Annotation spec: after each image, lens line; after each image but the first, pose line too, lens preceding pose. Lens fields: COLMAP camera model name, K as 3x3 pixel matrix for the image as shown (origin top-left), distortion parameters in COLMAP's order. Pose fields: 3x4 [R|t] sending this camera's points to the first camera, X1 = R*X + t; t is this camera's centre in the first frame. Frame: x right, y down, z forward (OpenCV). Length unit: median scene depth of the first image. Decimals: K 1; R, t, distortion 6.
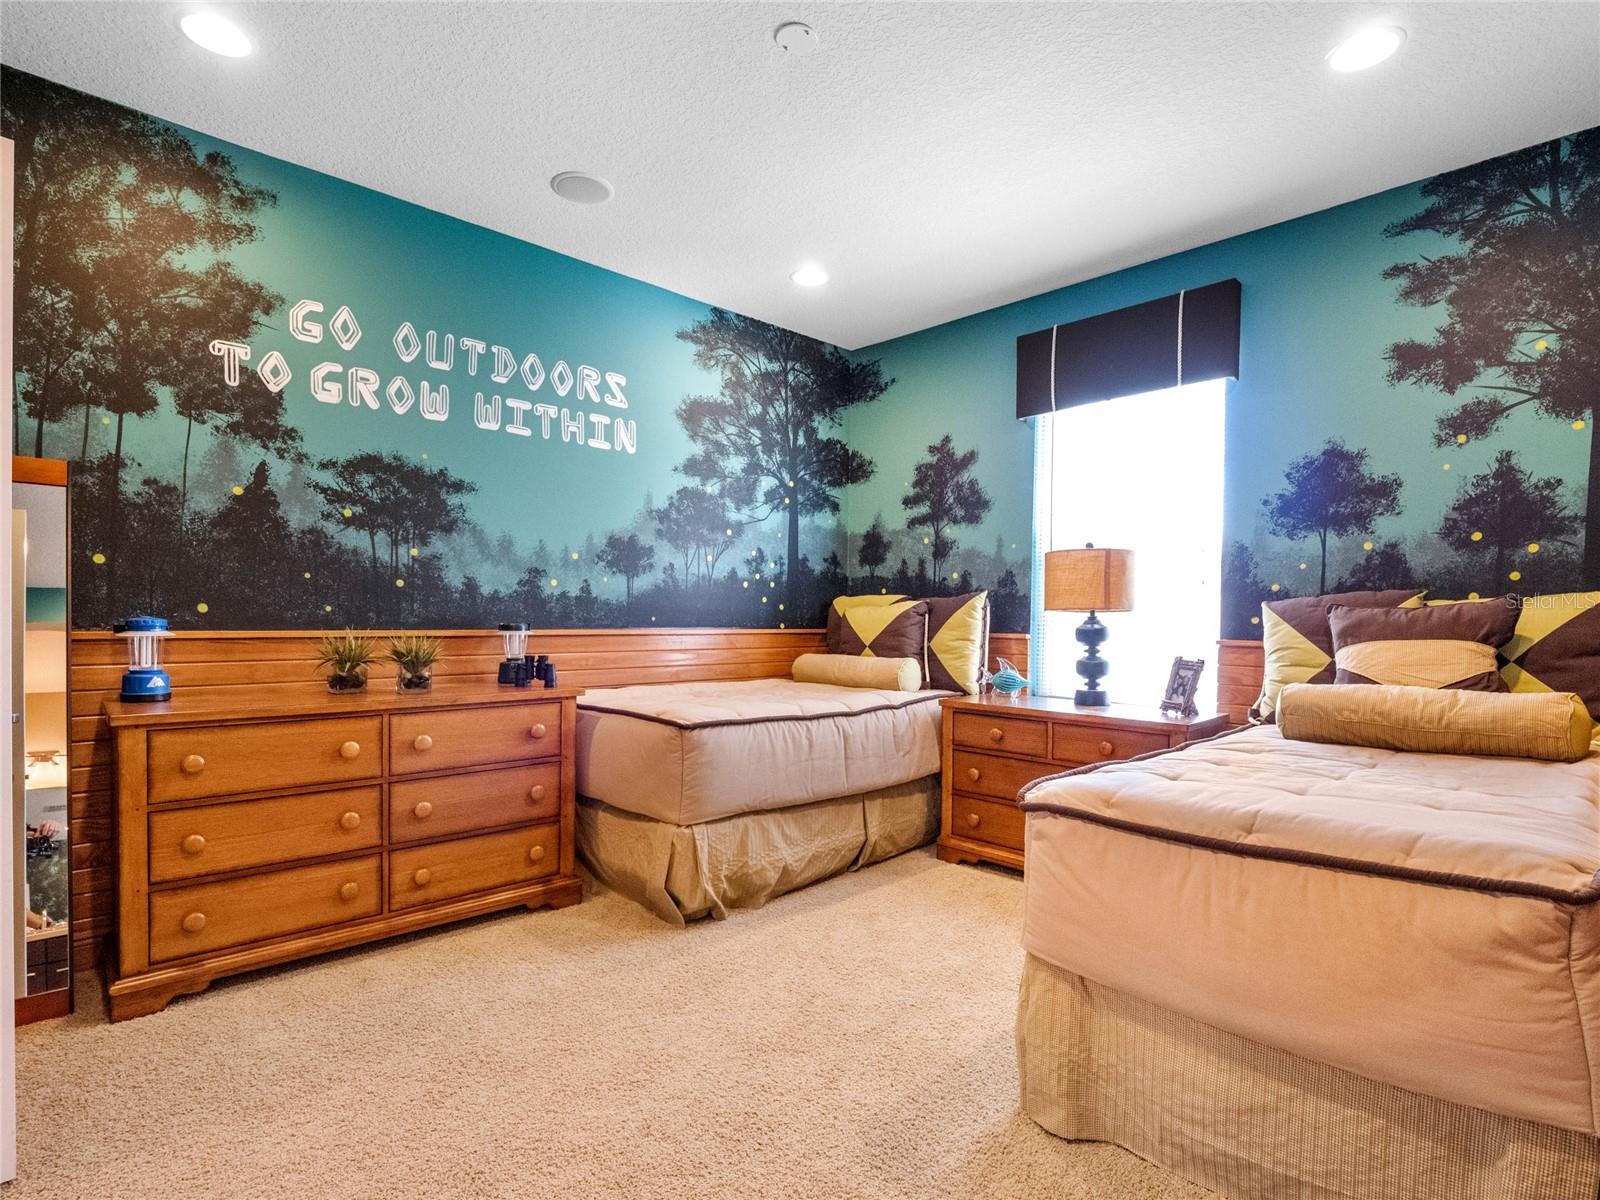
lens RADIAL K [[792.2, 0, 803.2], [0, 792.2, 614.8], [0, 0, 1]] dist [-0.004905, 0.003550]
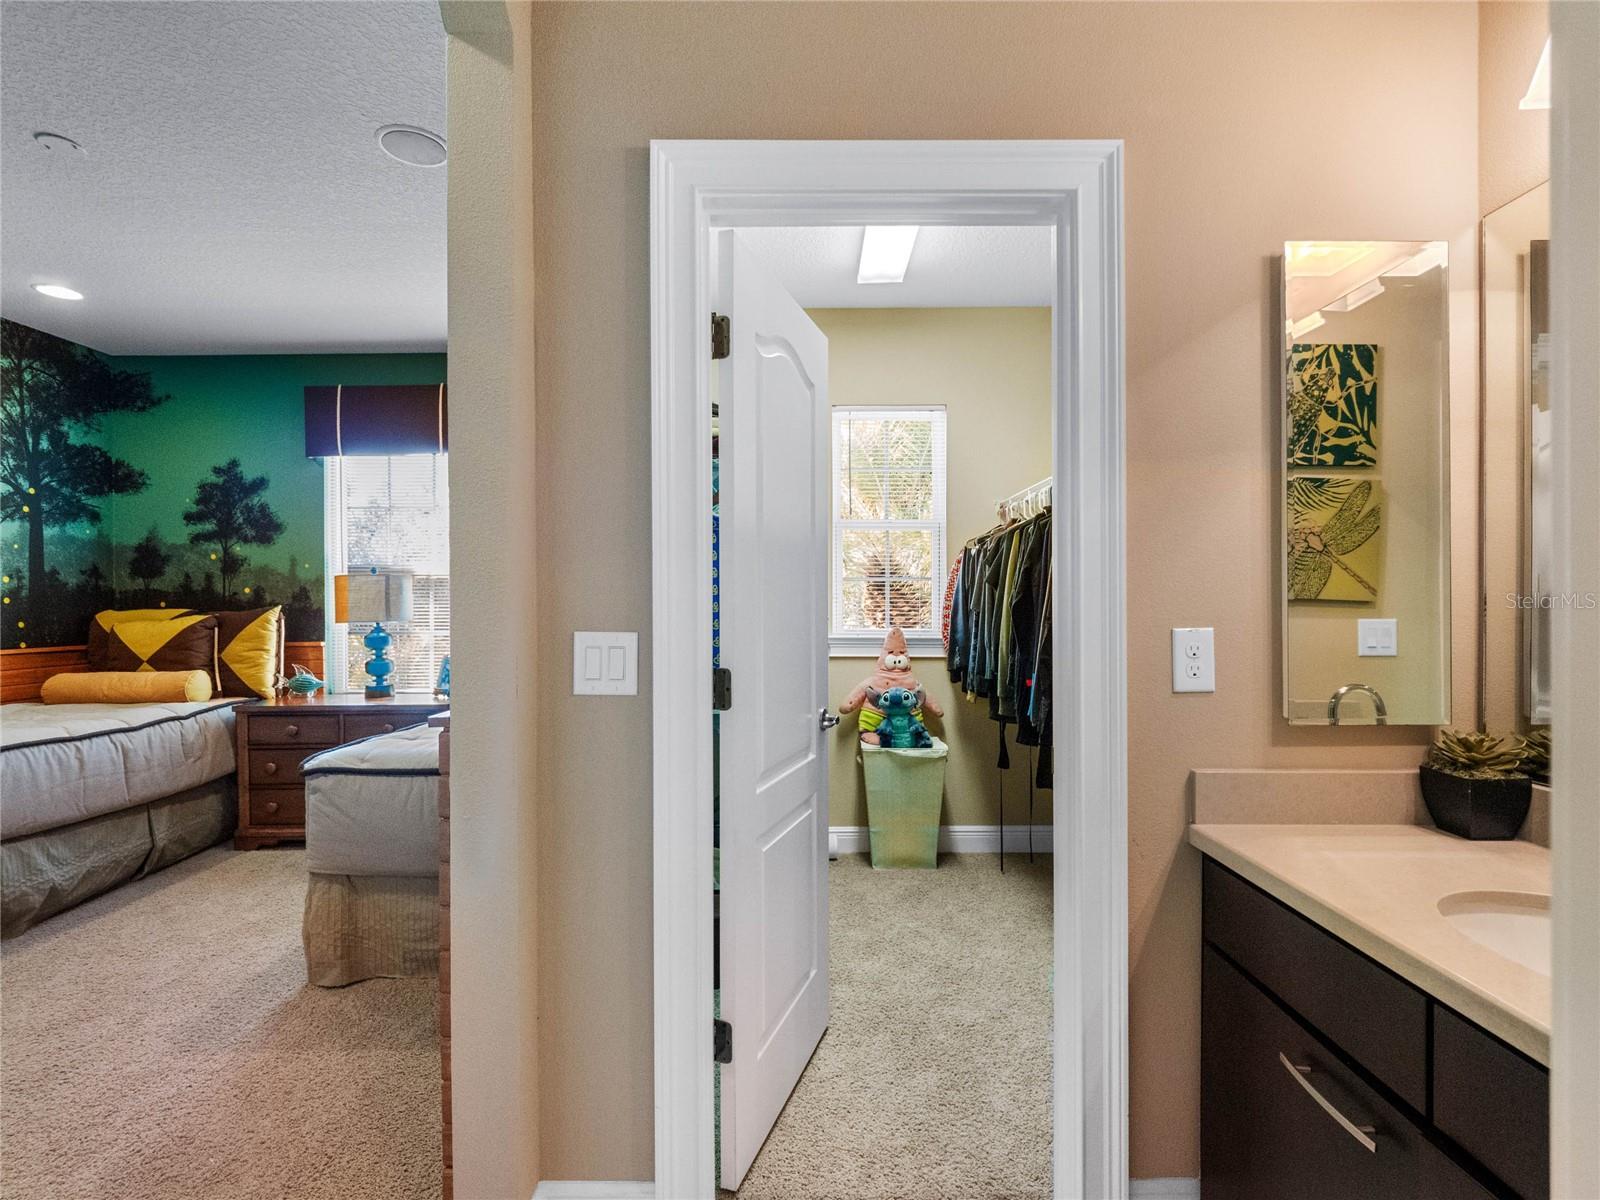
lens RADIAL K [[792.2, 0, 797.5], [0, 792.2, 610.1], [0, 0, 1]] dist [-0.004905, 0.003550]
pose [[0.703952, -0.025878, 0.709776, -0.052503], [0.016955, 0.999664, 0.019632, -0.034912], [-0.710045, -0.001786, 0.704154, -0.332590]]
